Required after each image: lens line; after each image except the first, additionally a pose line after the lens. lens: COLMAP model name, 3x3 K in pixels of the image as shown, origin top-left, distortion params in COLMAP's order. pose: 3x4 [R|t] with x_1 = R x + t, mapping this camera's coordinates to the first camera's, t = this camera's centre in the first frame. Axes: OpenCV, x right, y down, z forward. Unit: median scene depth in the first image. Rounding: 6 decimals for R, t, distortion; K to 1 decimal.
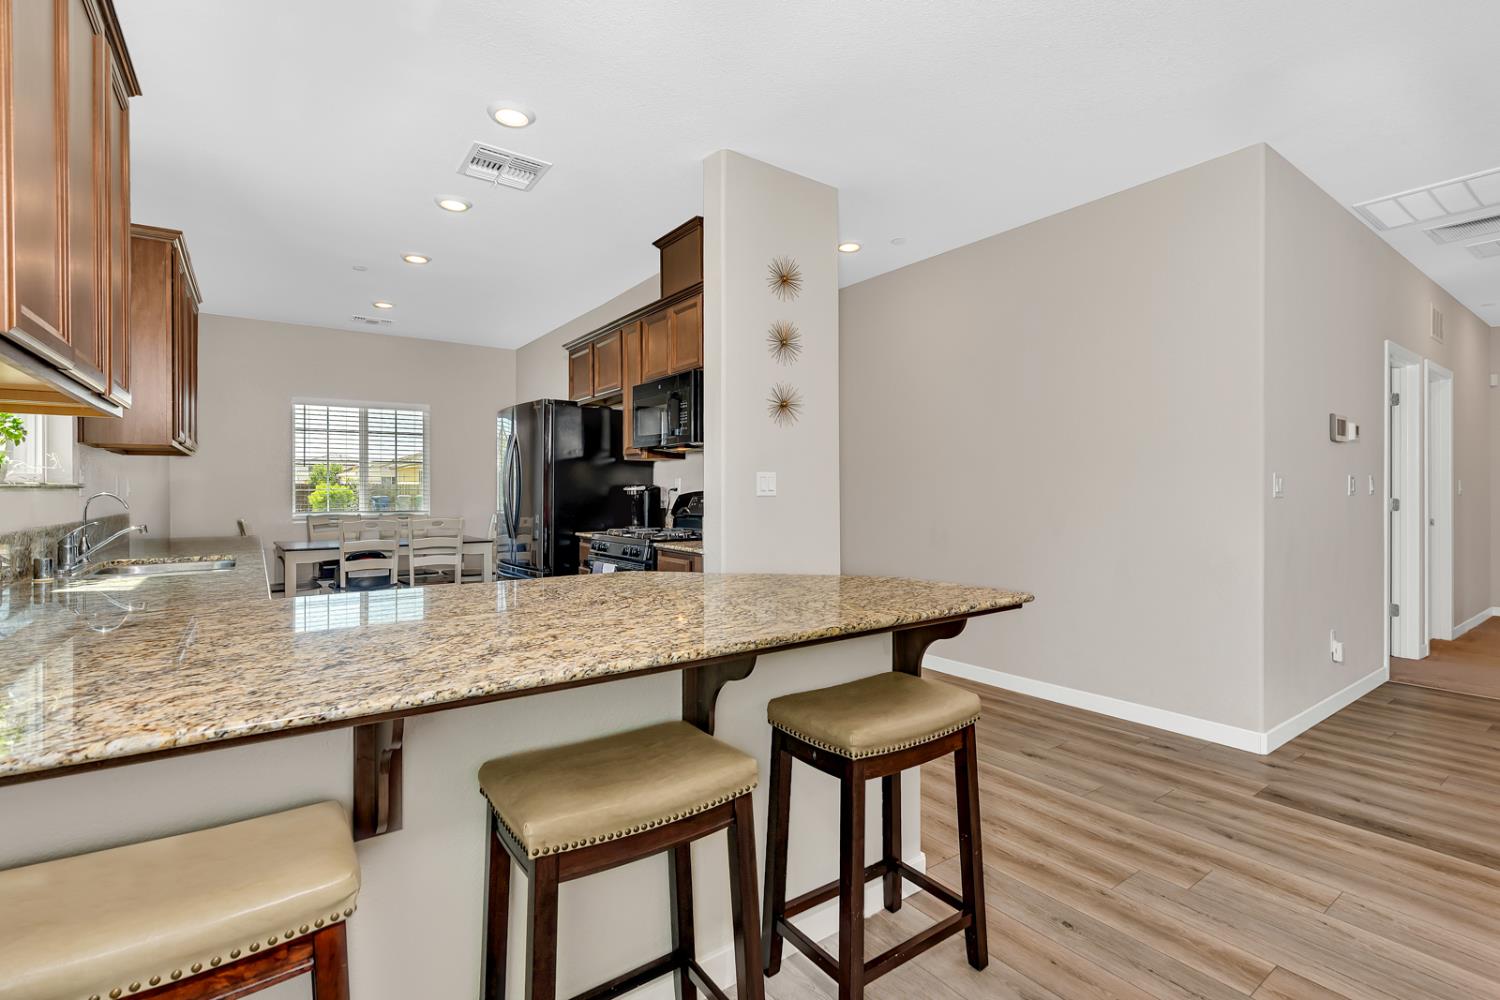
lens RADIAL K [[685.2, 0, 754.5], [0, 685.2, 493.1], [0, 0, 1]] dist [-0.001481, 0.000060]
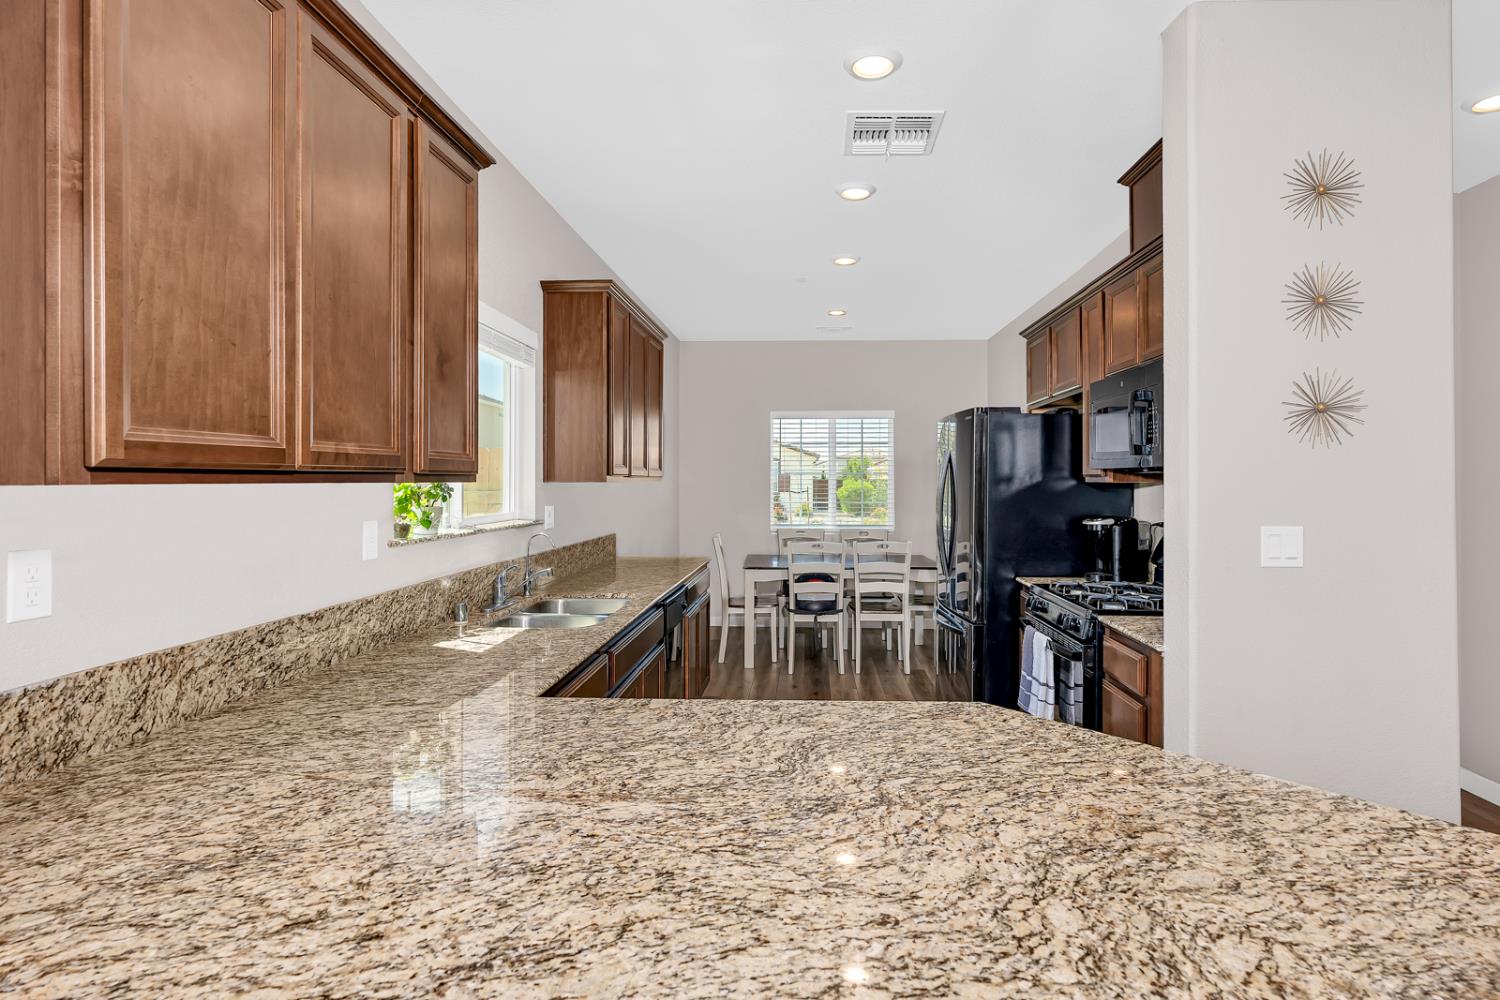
lens RADIAL K [[755.4, 0, 784.4], [0, 755.4, 475.4], [0, 0, 1]] dist [-0.003792, 0.000764]
pose [[0.788769, -0.001308, -0.614688, 0.058713], [-0.006949, 0.999915, -0.011046, -0.048329], [0.614650, 0.012984, 0.788693, 0.173727]]
